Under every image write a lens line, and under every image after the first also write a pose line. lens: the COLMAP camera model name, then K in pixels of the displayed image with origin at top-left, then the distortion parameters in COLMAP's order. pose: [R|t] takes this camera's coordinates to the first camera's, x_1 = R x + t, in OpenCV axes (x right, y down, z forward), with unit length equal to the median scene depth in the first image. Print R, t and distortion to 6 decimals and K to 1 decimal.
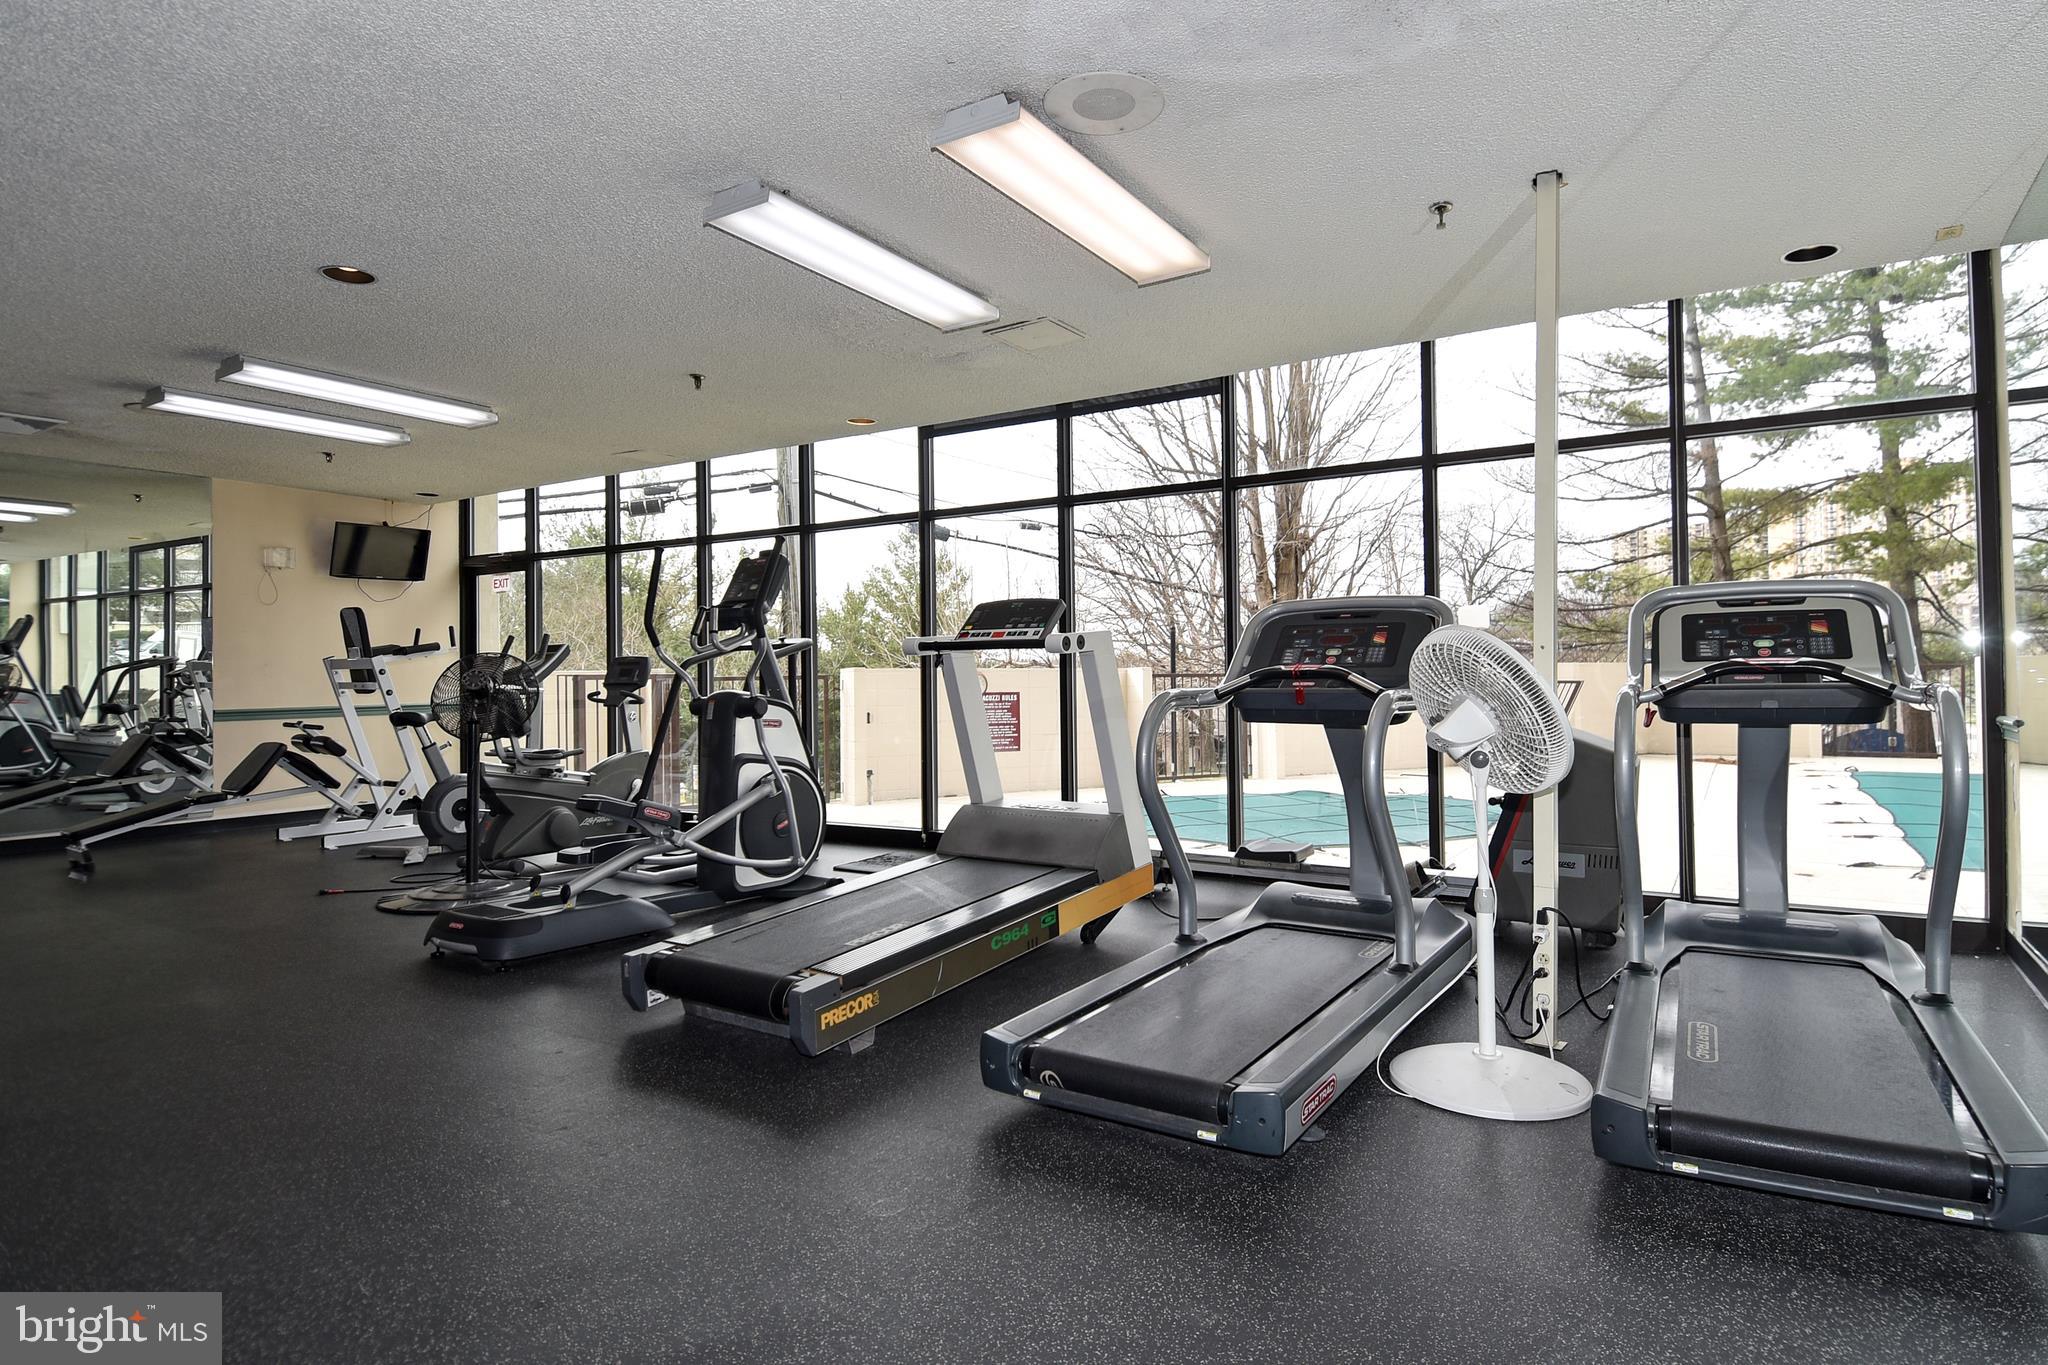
lens RADIAL K [[1051.6, 0, 1007.2], [0, 1051.6, 676.5], [0, 0, 1]] dist [0.026744, -0.040537]
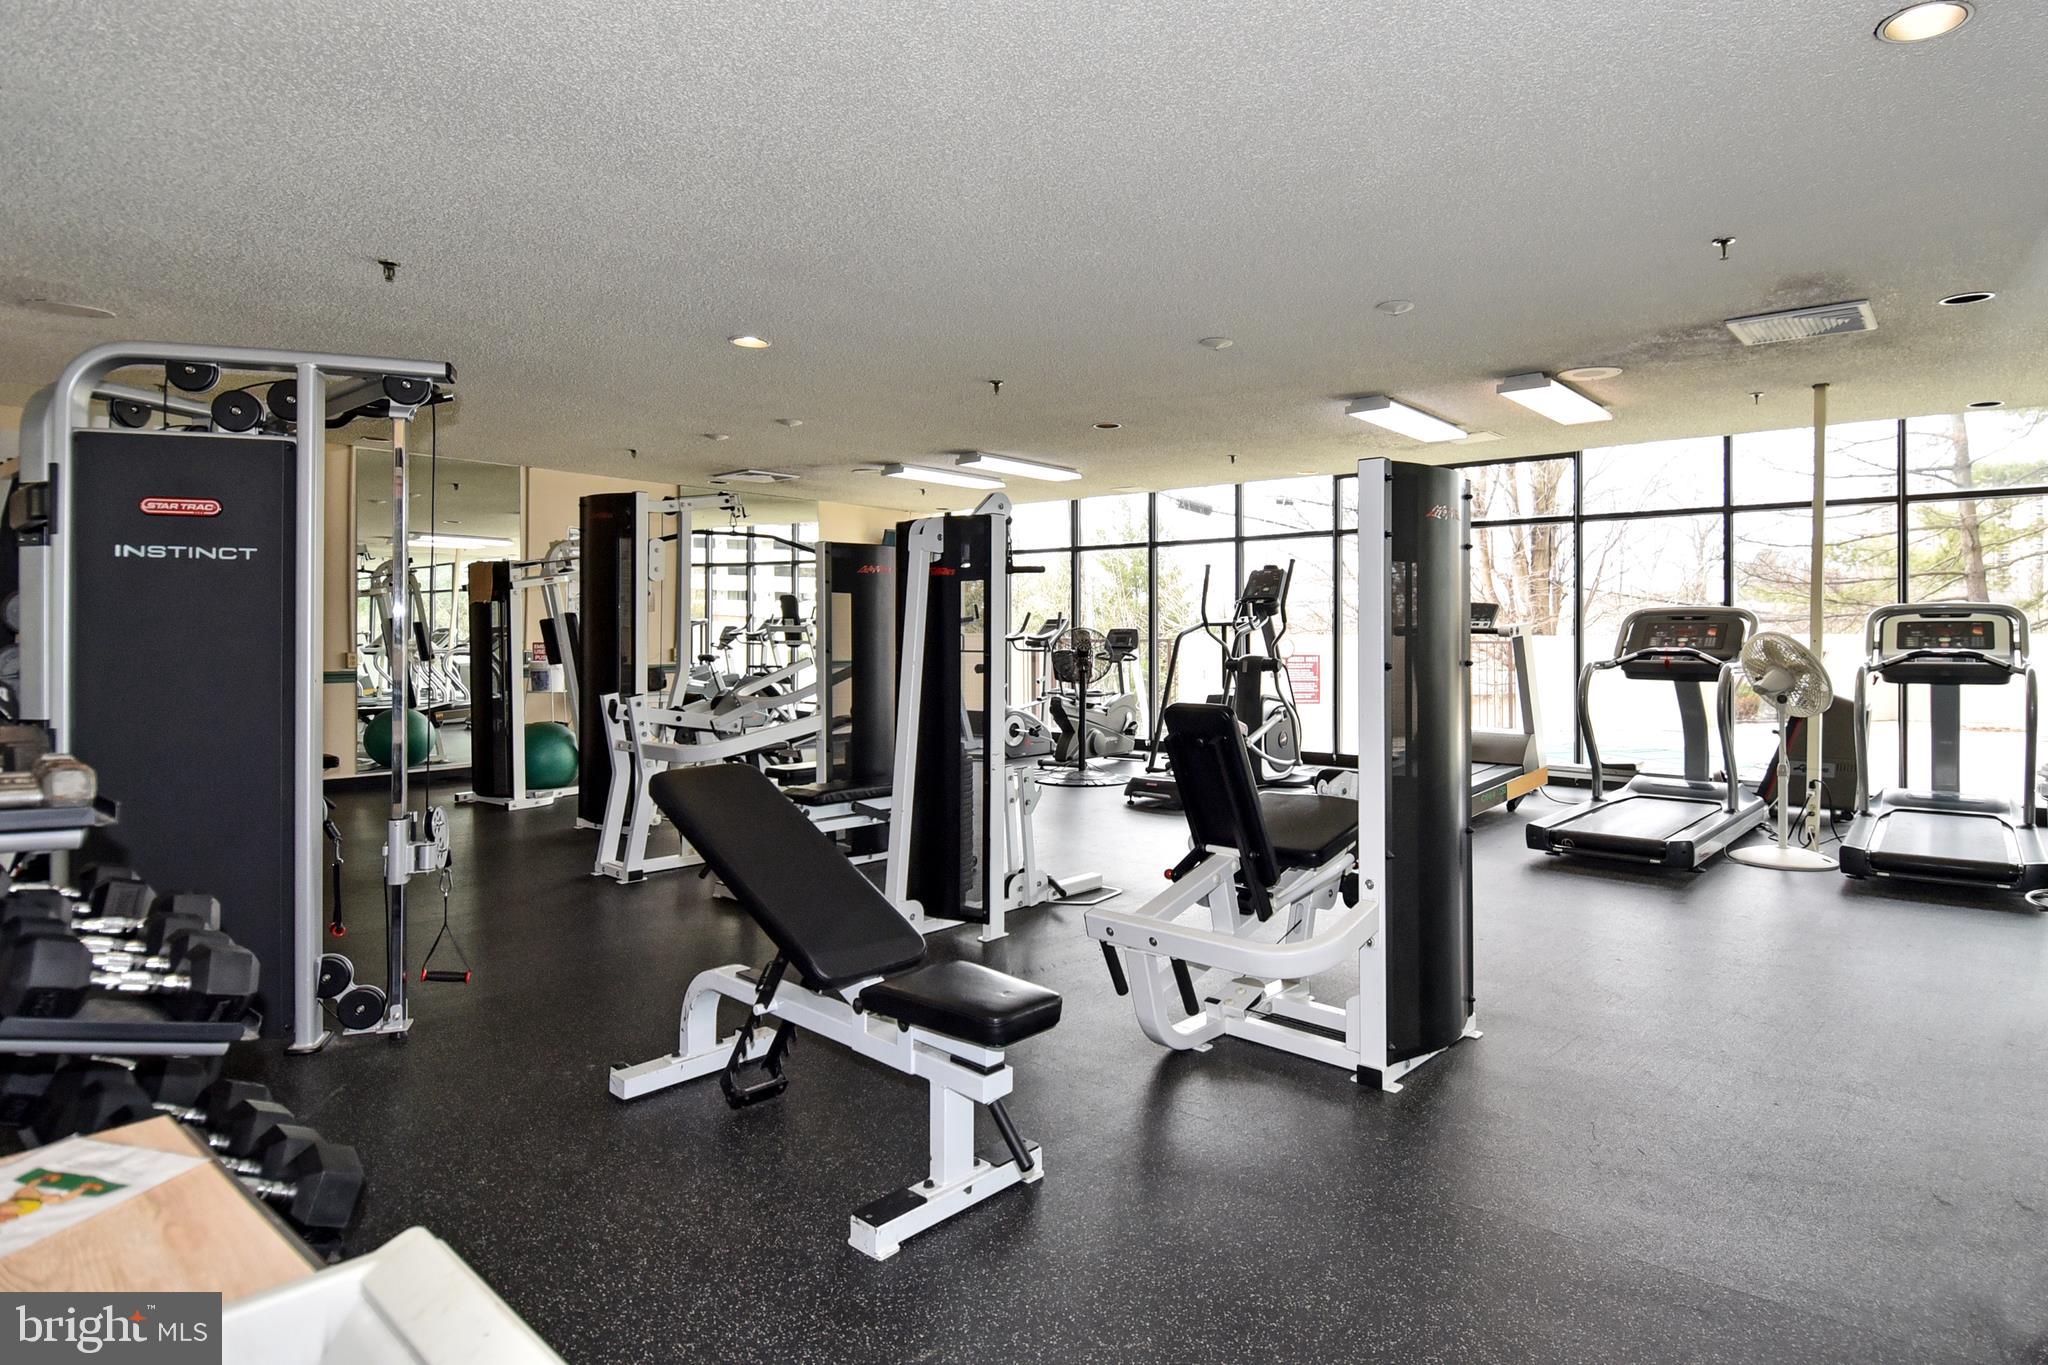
lens RADIAL K [[1107.1, 0, 1034.1], [0, 1107.1, 645.6], [0, 0, 1]] dist [0.059266, -0.051579]
pose [[0.993750, 0.012227, -0.110957, -0.537965], [-0.010972, 0.999869, 0.011915, -0.022587], [0.111088, -0.010623, 0.993754, -0.943430]]
